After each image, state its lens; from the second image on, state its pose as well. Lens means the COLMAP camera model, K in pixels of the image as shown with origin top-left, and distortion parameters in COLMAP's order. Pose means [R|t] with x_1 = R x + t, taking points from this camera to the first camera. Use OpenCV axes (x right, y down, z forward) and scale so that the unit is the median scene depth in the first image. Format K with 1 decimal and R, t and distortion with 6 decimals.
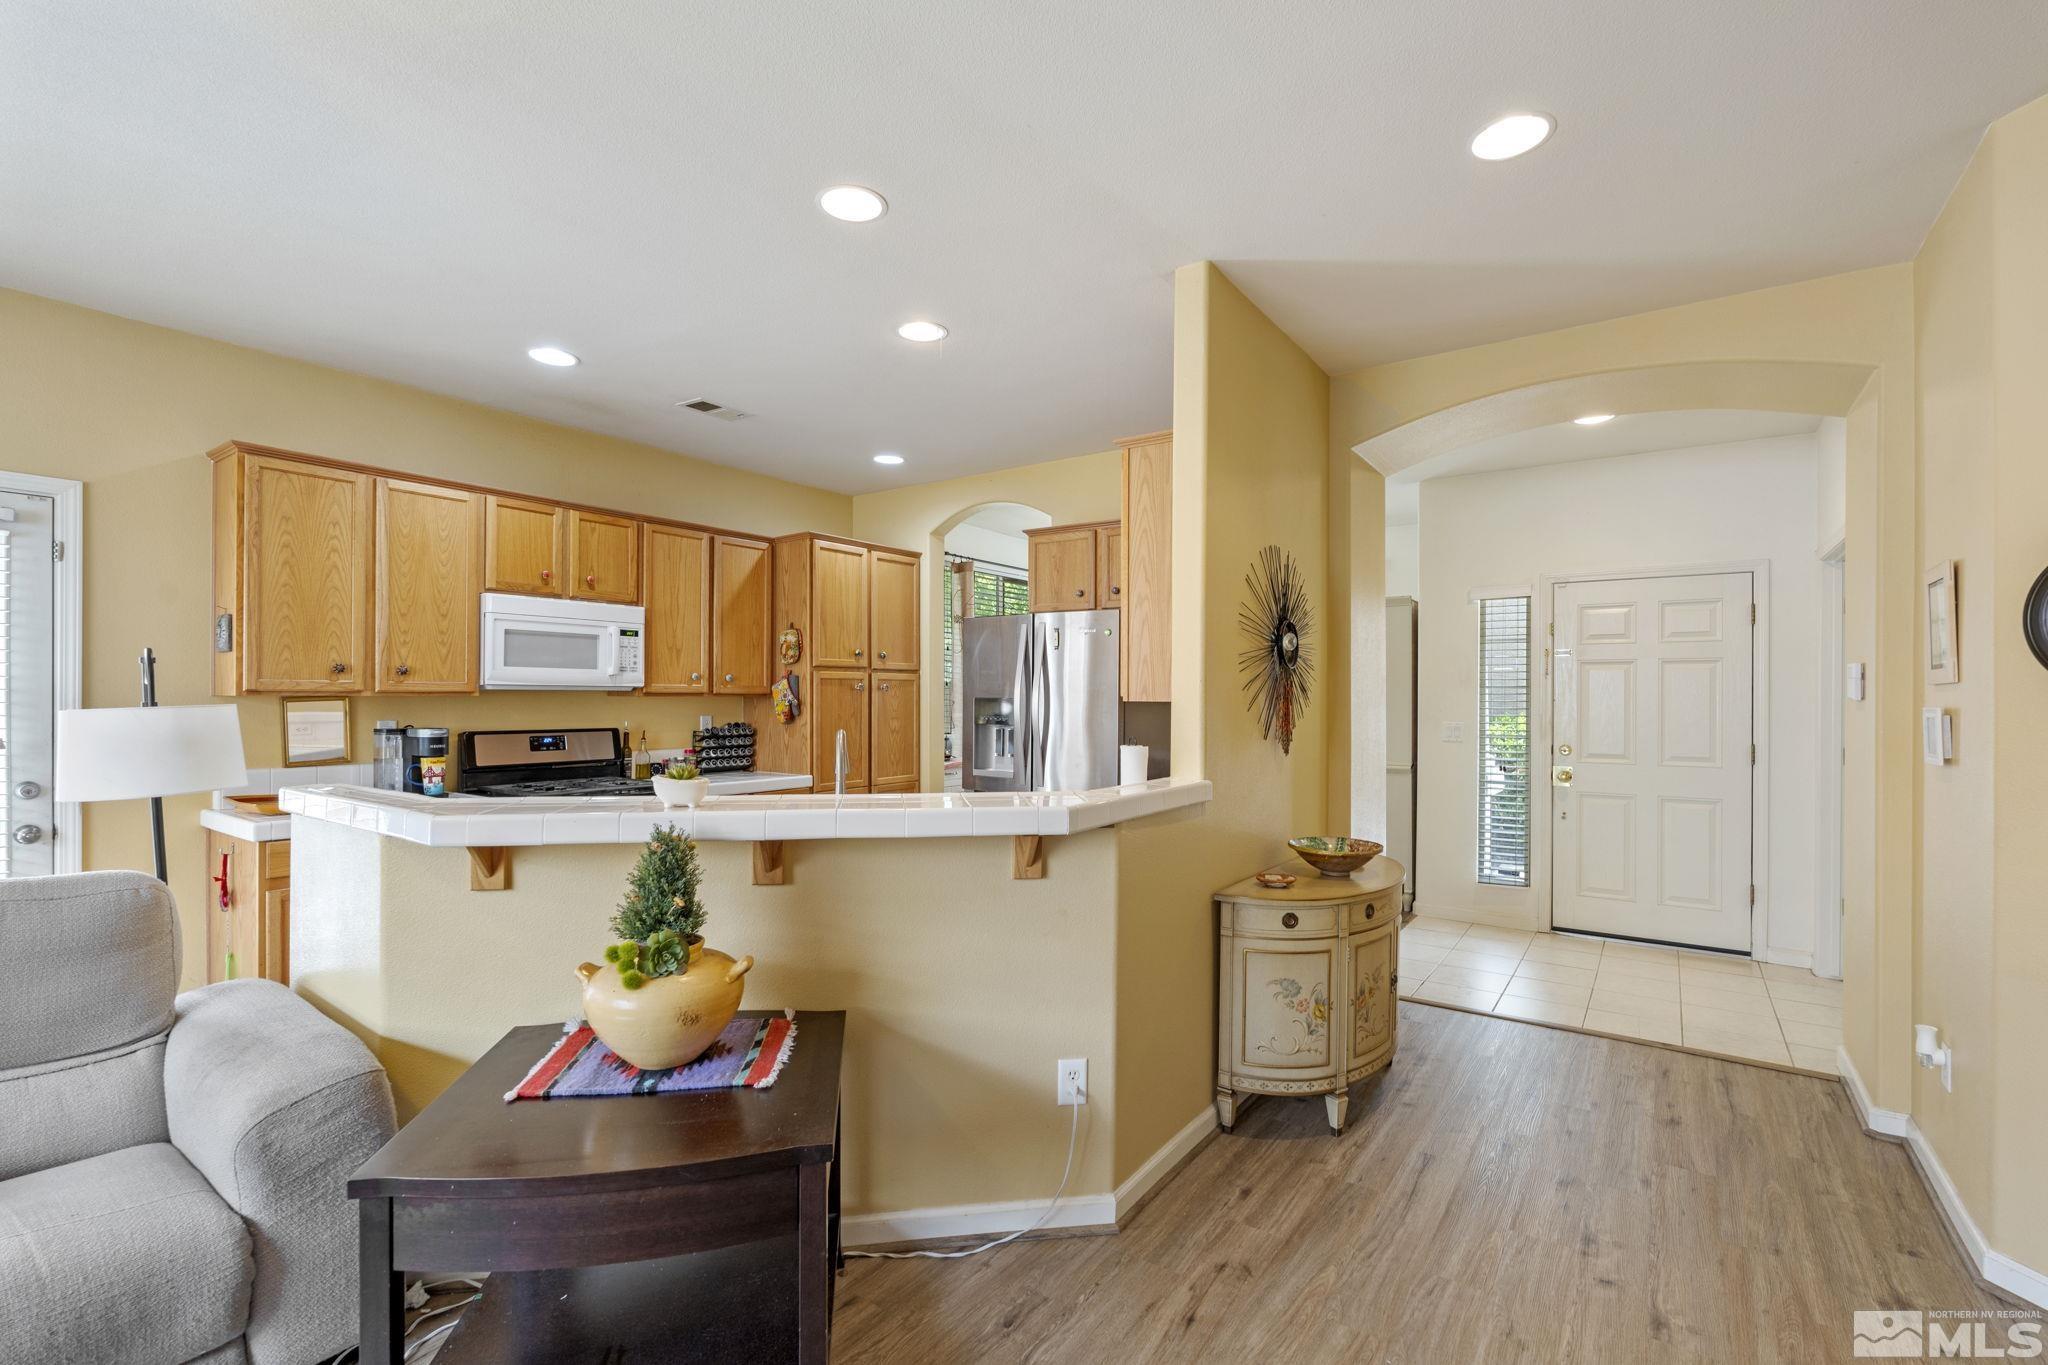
lens RADIAL K [[903.1, 0, 1024.8], [0, 903.1, 697.3], [0, 0, 1]] dist [-0.005208, 0.000428]
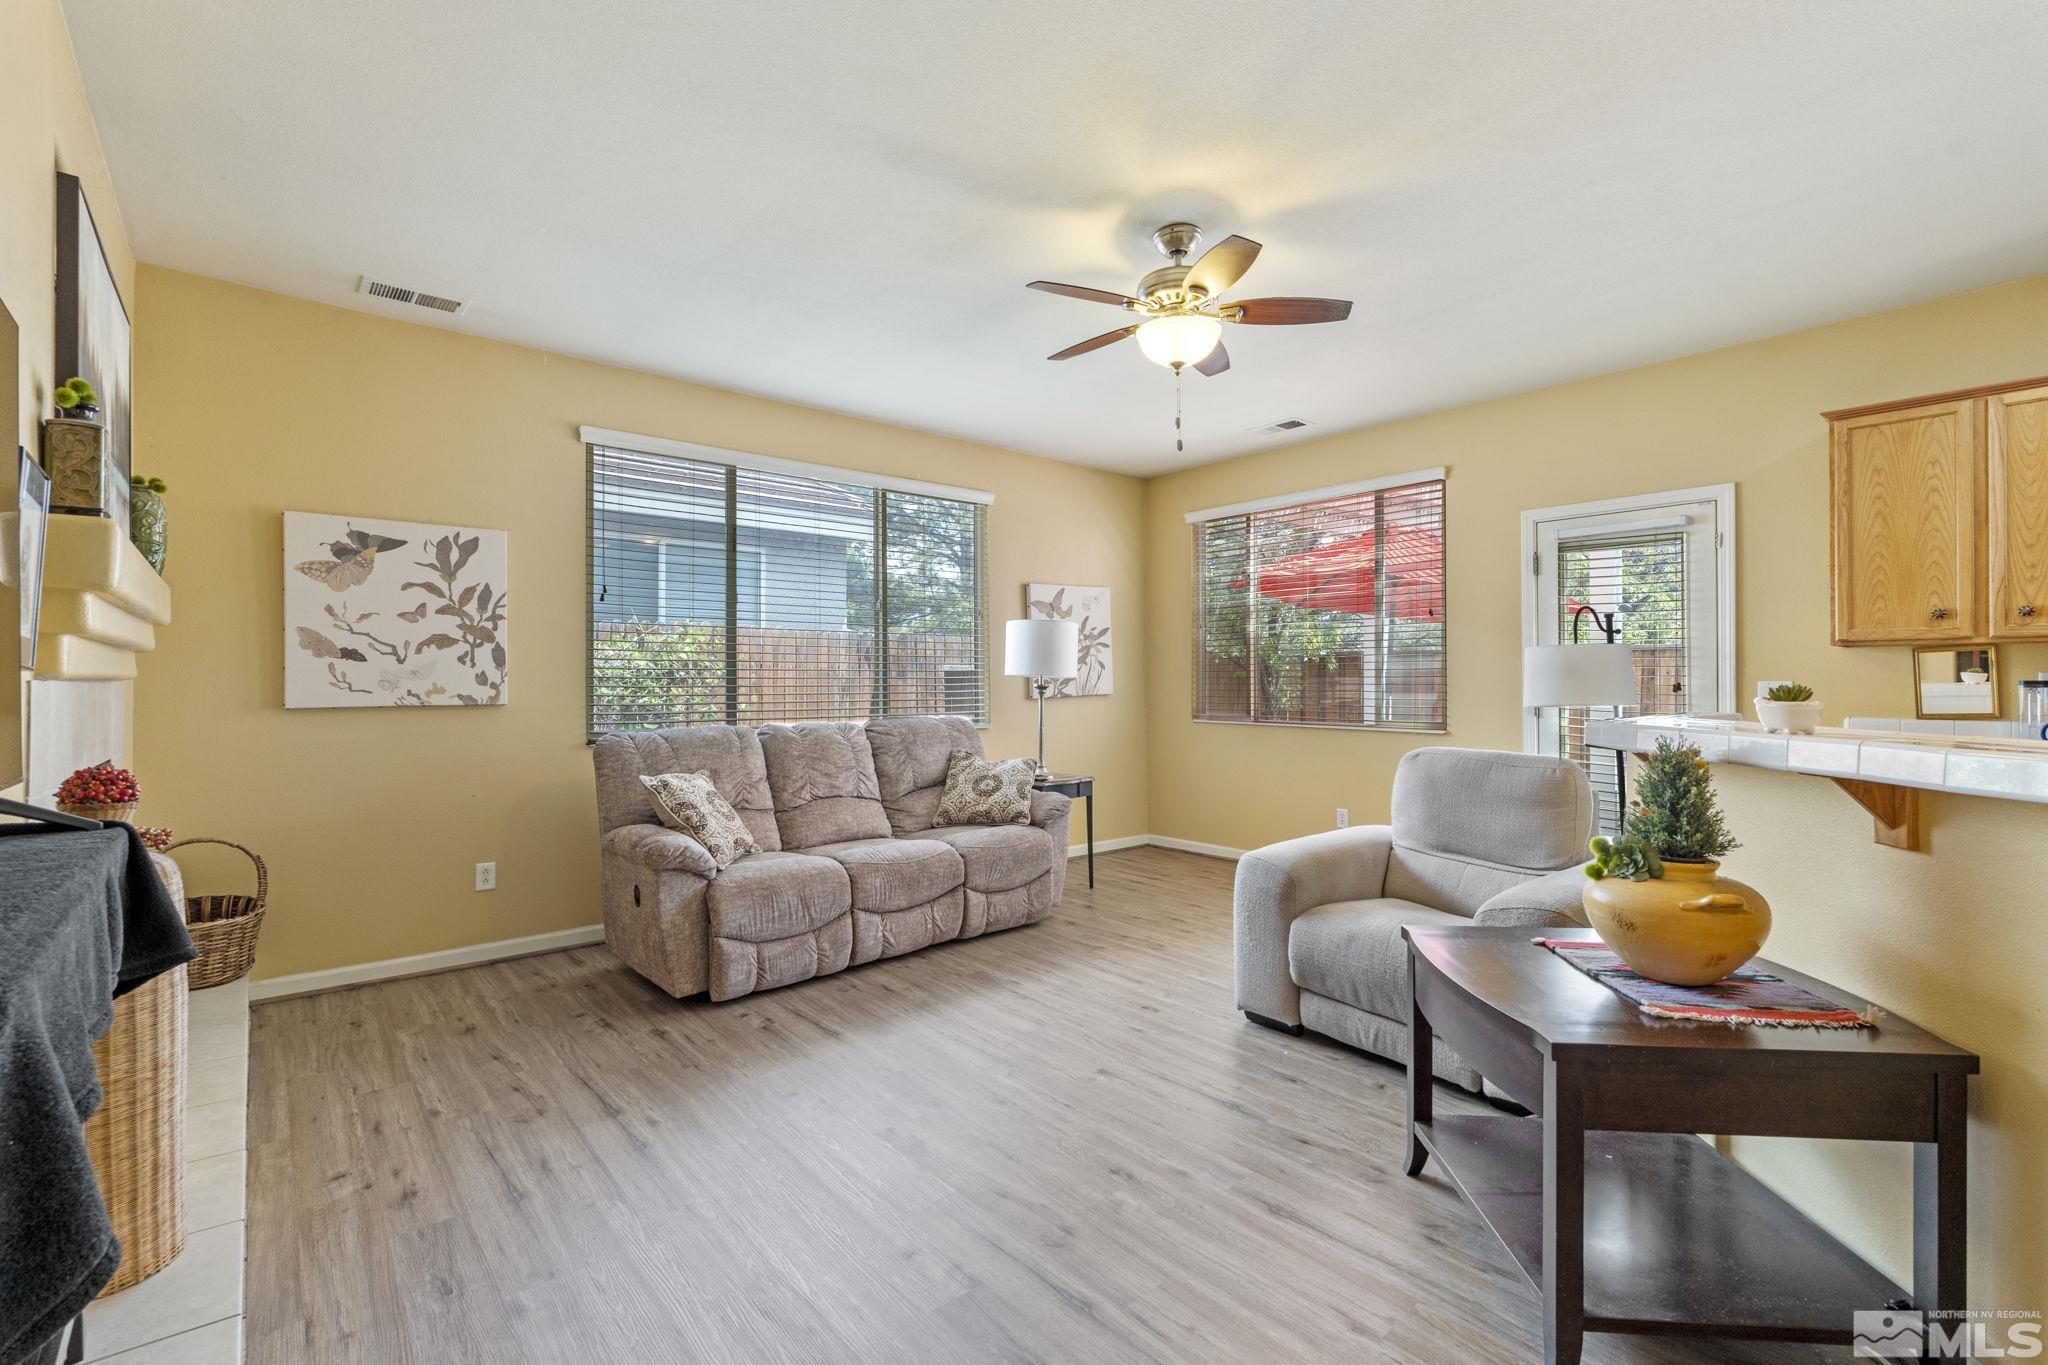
lens RADIAL K [[899.9, 0, 1024.0], [0, 899.9, 682.5], [0, 0, 1]] dist [-0.007372, 0.000832]
pose [[-0.240413, -0.006421, -0.970649, 0.351895], [-0.001339, 0.999979, -0.006283, 0.043642], [0.970670, -0.000211, -0.240417, 0.271310]]
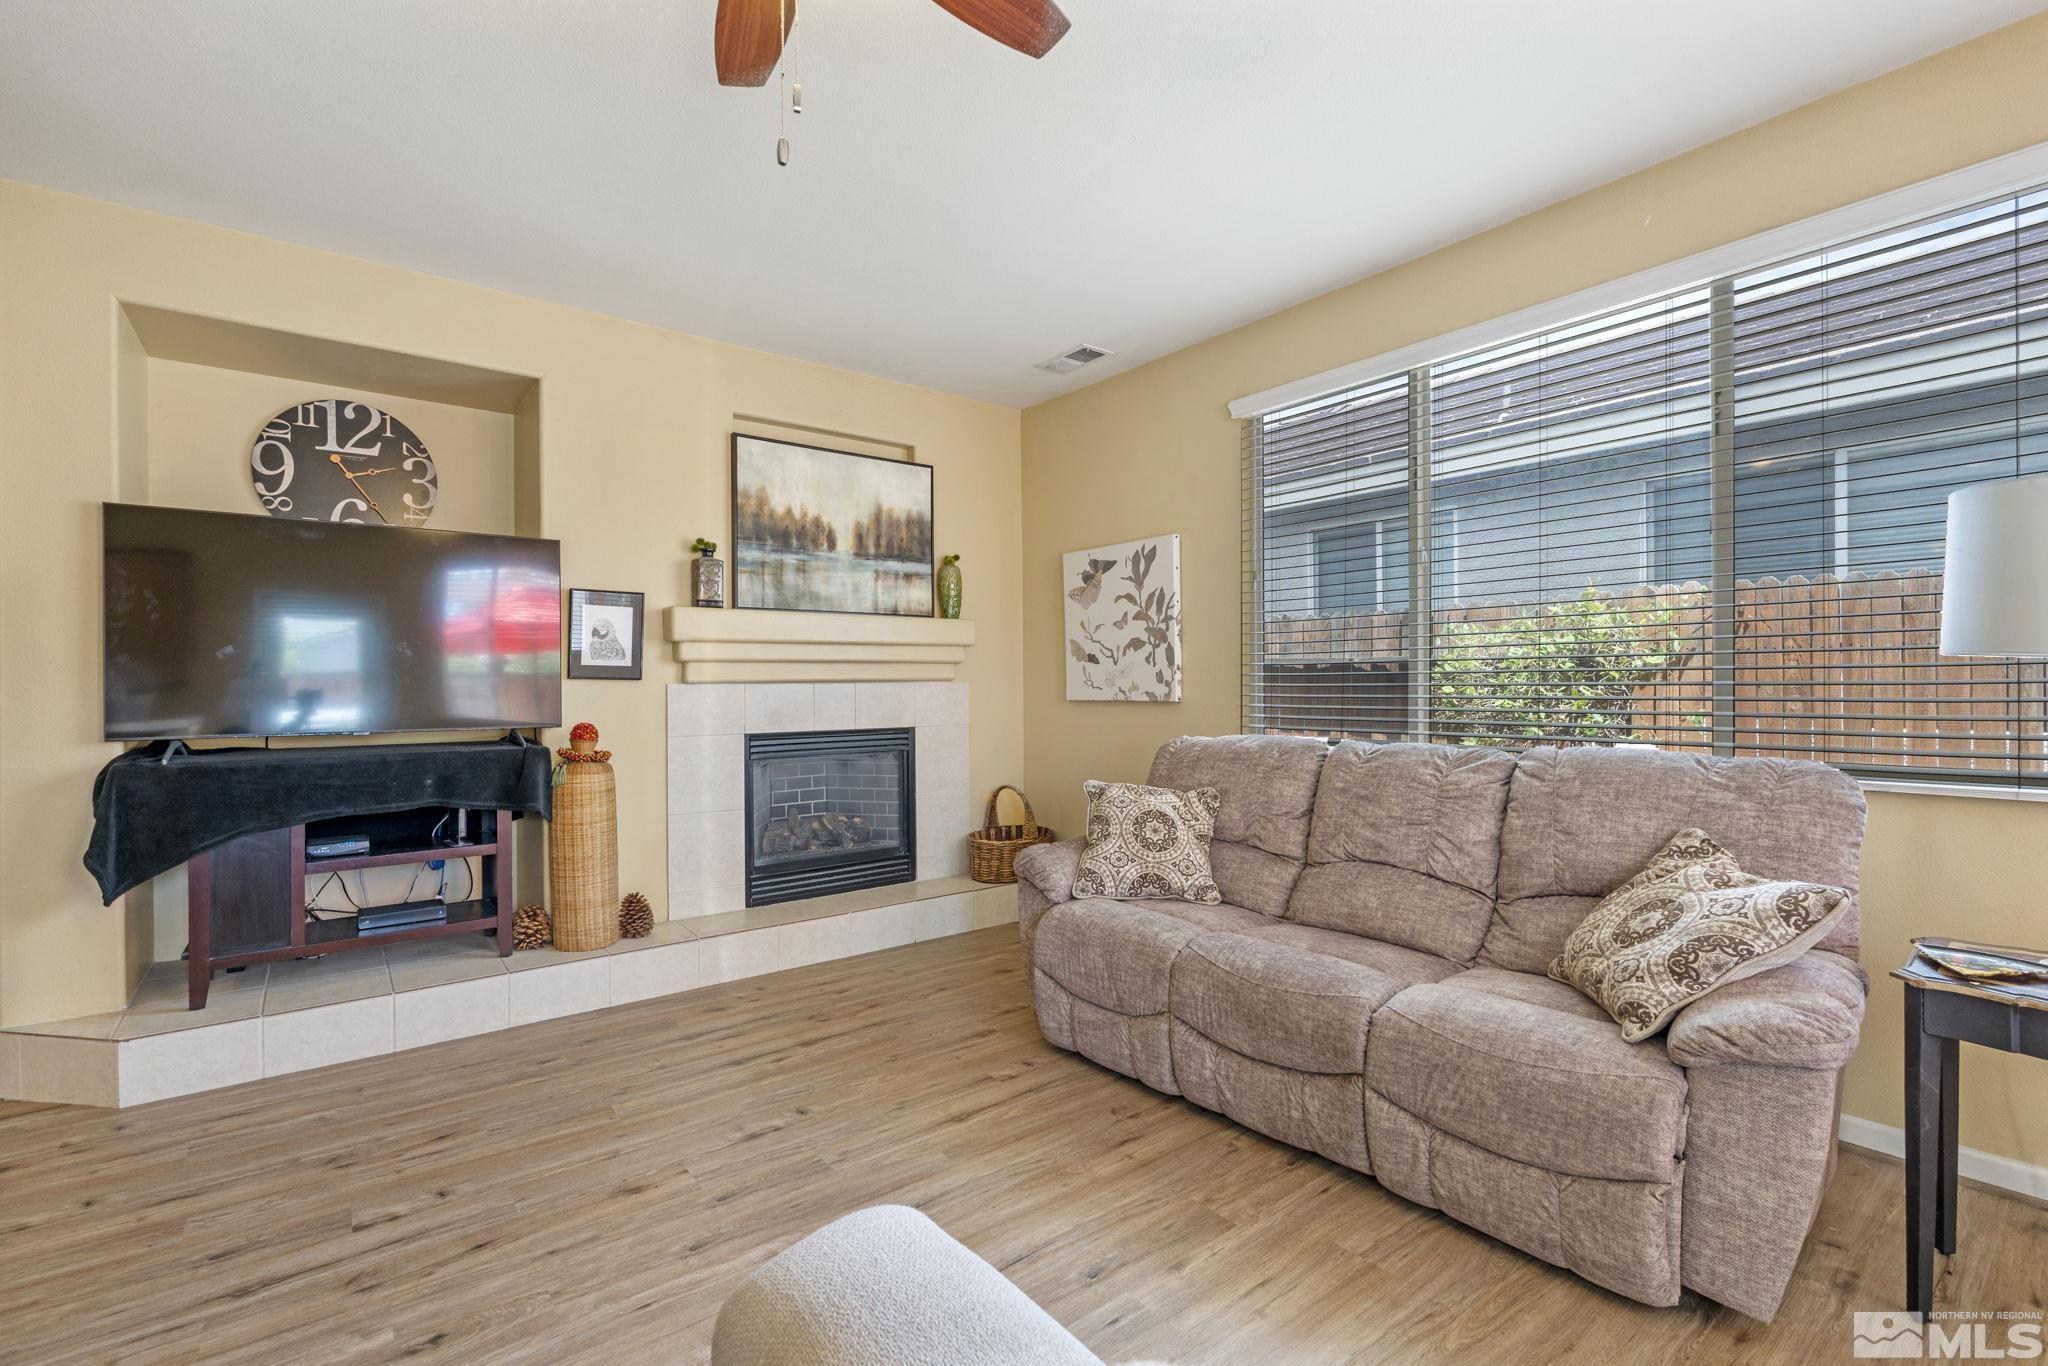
lens RADIAL K [[903.6, 0, 1021.9], [0, 903.6, 686.9], [0, 0, 1]] dist [-0.004730, 0.000277]
pose [[-0.958168, 0.000201, 0.286205, -0.633492], [0.002998, 0.999952, 0.009336, 0.035198], [-0.286190, 0.009804, -0.958123, 0.526395]]
